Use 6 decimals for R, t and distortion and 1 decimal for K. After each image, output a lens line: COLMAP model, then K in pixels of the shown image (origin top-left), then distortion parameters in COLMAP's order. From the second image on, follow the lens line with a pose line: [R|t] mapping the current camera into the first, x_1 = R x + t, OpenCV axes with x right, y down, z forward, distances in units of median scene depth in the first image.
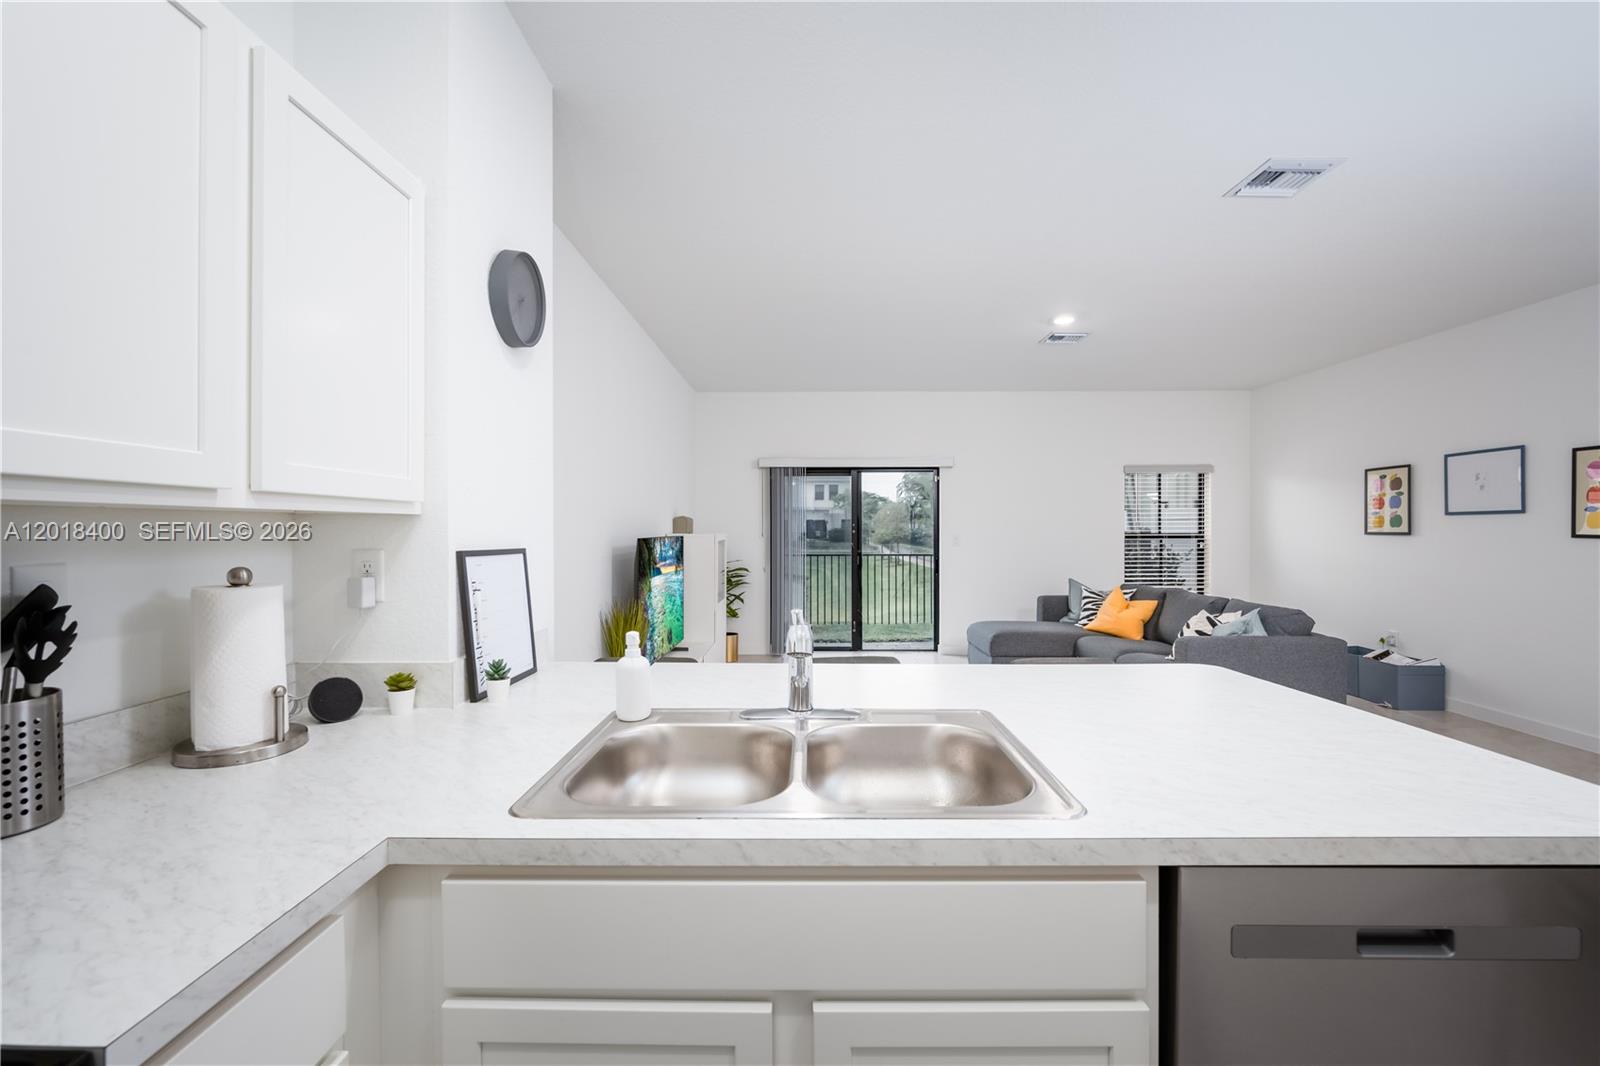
lens RADIAL K [[666.0, 0, 800.0], [0, 666.0, 533.0], [0, 0, 1]] dist [-0.000840, -0.000060]
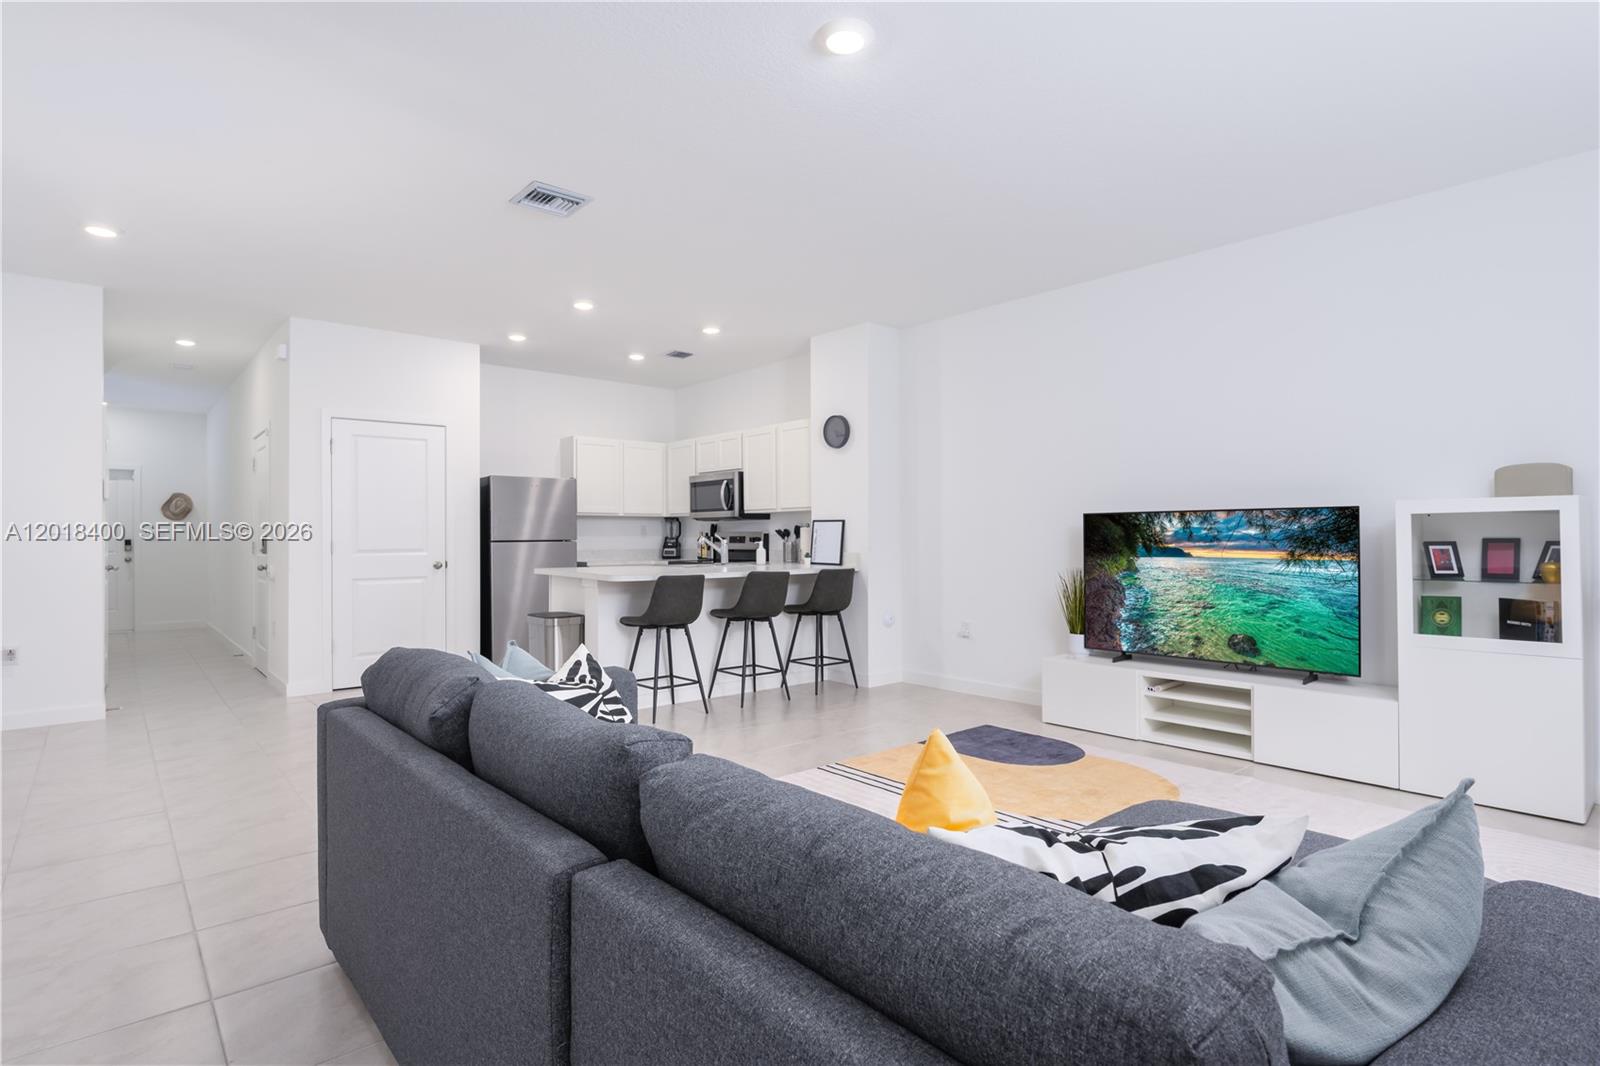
lens RADIAL K [[831.1, 0, 800.0], [0, 831.1, 533.0], [0, 0, 1]] dist [-0.001800, -0.000181]
pose [[-0.751687, 0.000611, -0.659520, 2.379892], [0.000390, 1.000000, 0.000483, 0.091368], [0.659520, 0.000106, -0.751687, 4.167316]]
